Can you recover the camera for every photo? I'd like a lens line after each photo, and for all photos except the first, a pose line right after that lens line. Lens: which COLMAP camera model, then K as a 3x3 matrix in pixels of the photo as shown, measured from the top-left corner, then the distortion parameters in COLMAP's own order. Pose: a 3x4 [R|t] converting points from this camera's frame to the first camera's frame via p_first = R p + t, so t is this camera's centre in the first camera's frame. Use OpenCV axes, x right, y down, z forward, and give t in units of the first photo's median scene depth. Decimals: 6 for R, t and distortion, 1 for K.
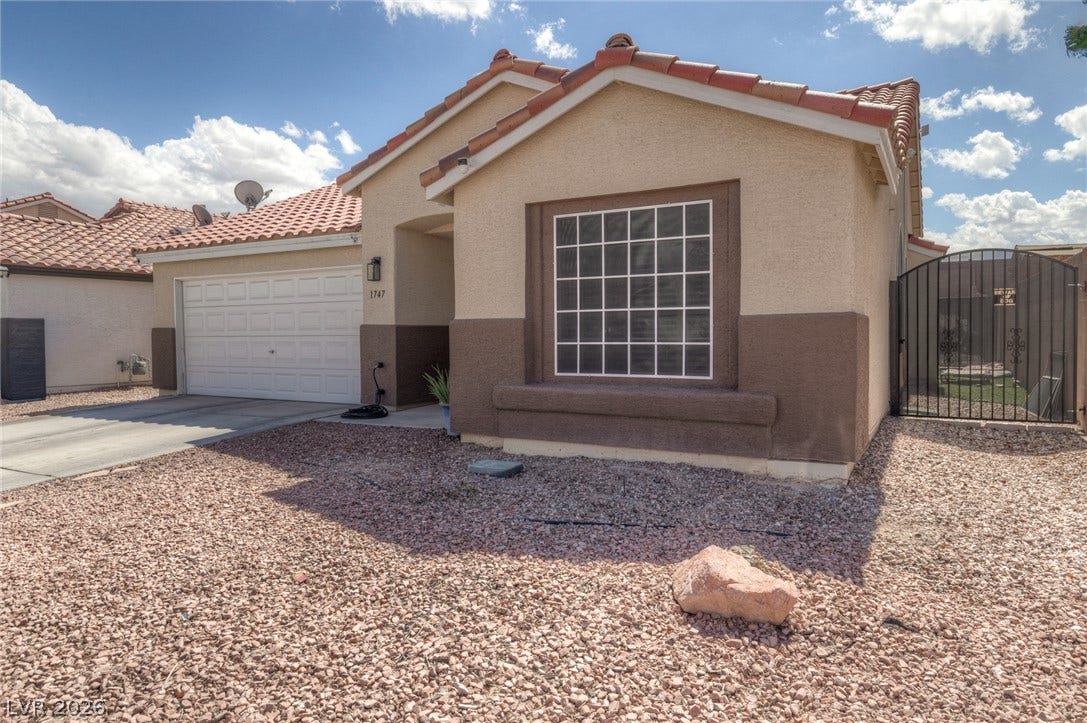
lens RADIAL K [[723.2, 0, 495.1], [0, 723.2, 359.8], [0, 0, 1]] dist [-0.001831, -0.003056]
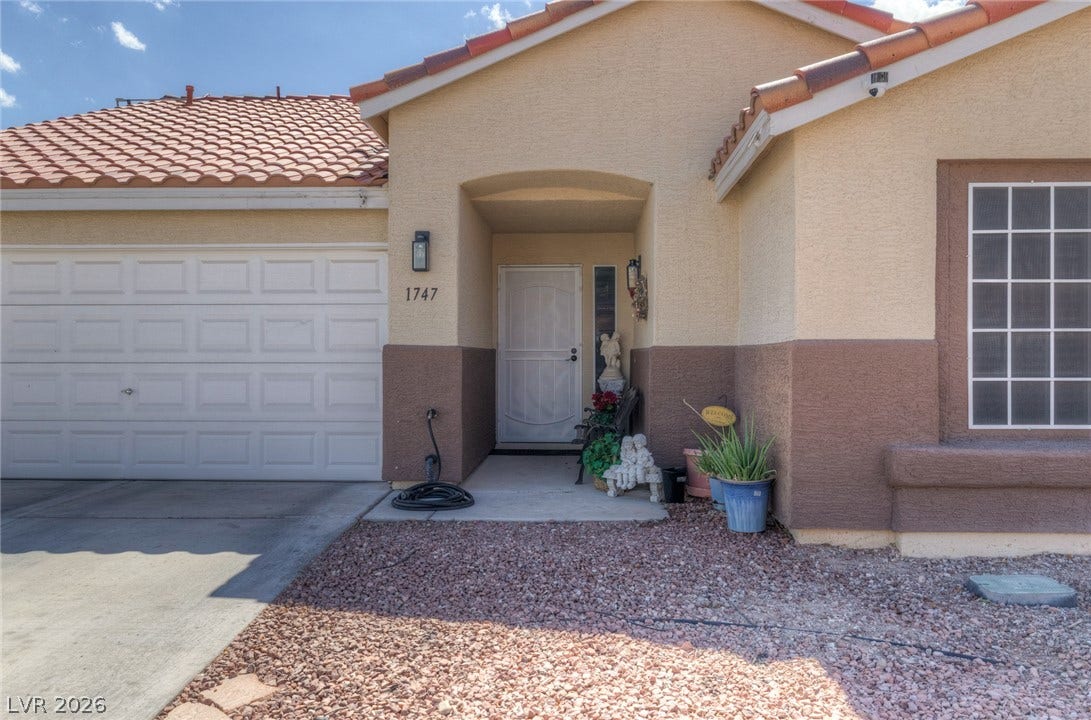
lens RADIAL K [[836.4, 0, 534.6], [0, 836.4, 362.6], [0, 0, 1]] dist [-0.007059, -0.003632]
pose [[0.875042, 0.007164, 0.483994, -0.616891], [0.009643, 0.999434, -0.032228, -0.017393], [-0.483951, 0.032868, 0.874478, 0.534233]]
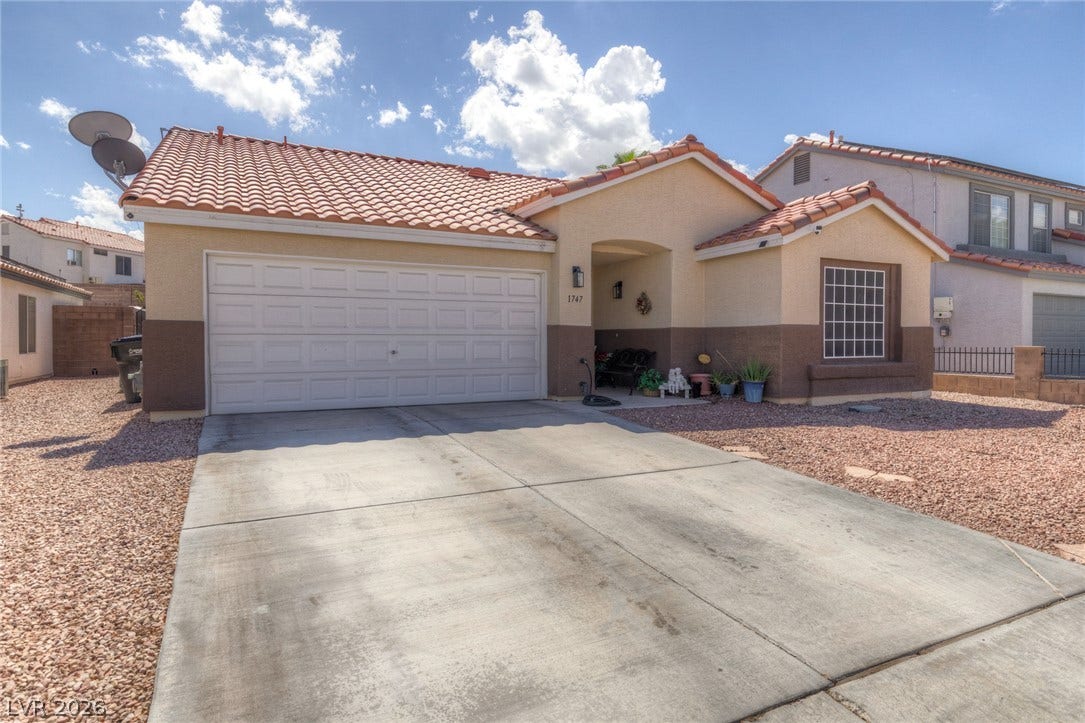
lens RADIAL K [[632.2, 0, 542.5], [0, 632.2, 361.5], [0, 0, 1]] dist [0.001938, -0.000423]
pose [[0.520387, -0.020159, 0.853692, -1.559312], [0.028232, 0.999581, 0.006395, 0.000140], [-0.853463, 0.020774, 0.520739, 0.785722]]
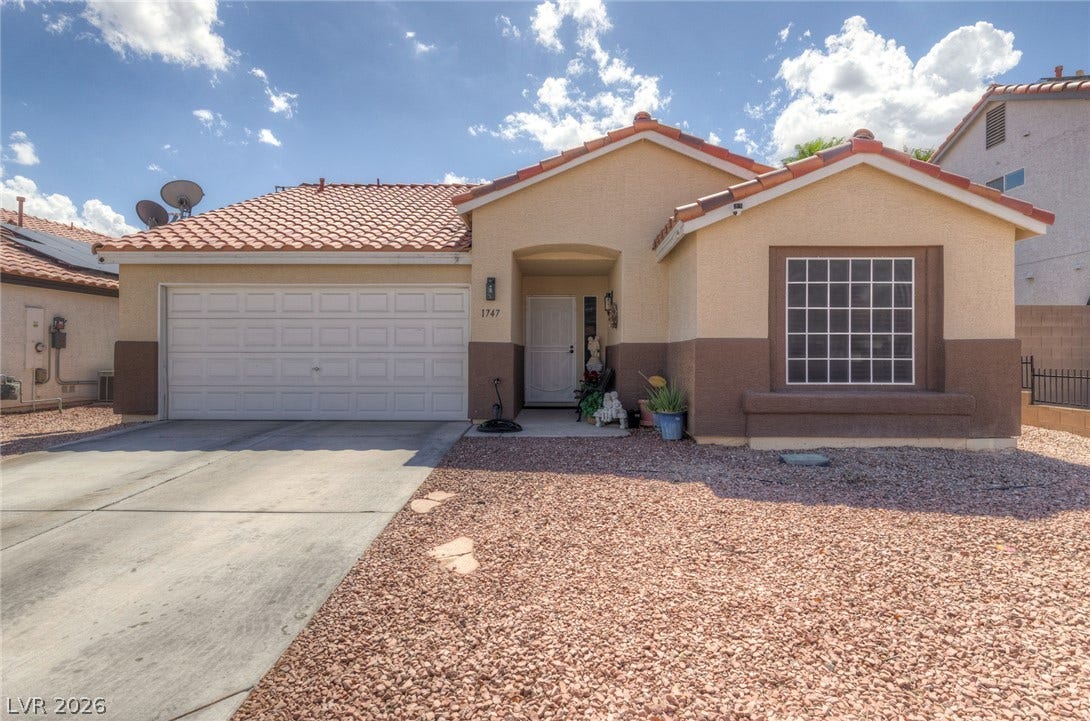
lens RADIAL K [[602.5, 0, 545.0], [0, 602.5, 360.5], [0, 0, 1]] dist [-0.005036, -0.000218]
pose [[0.860593, 0.008977, 0.509215, -0.804160], [0.008820, 0.999432, -0.032526, 0.010061], [-0.509218, 0.032483, 0.860025, 0.317088]]
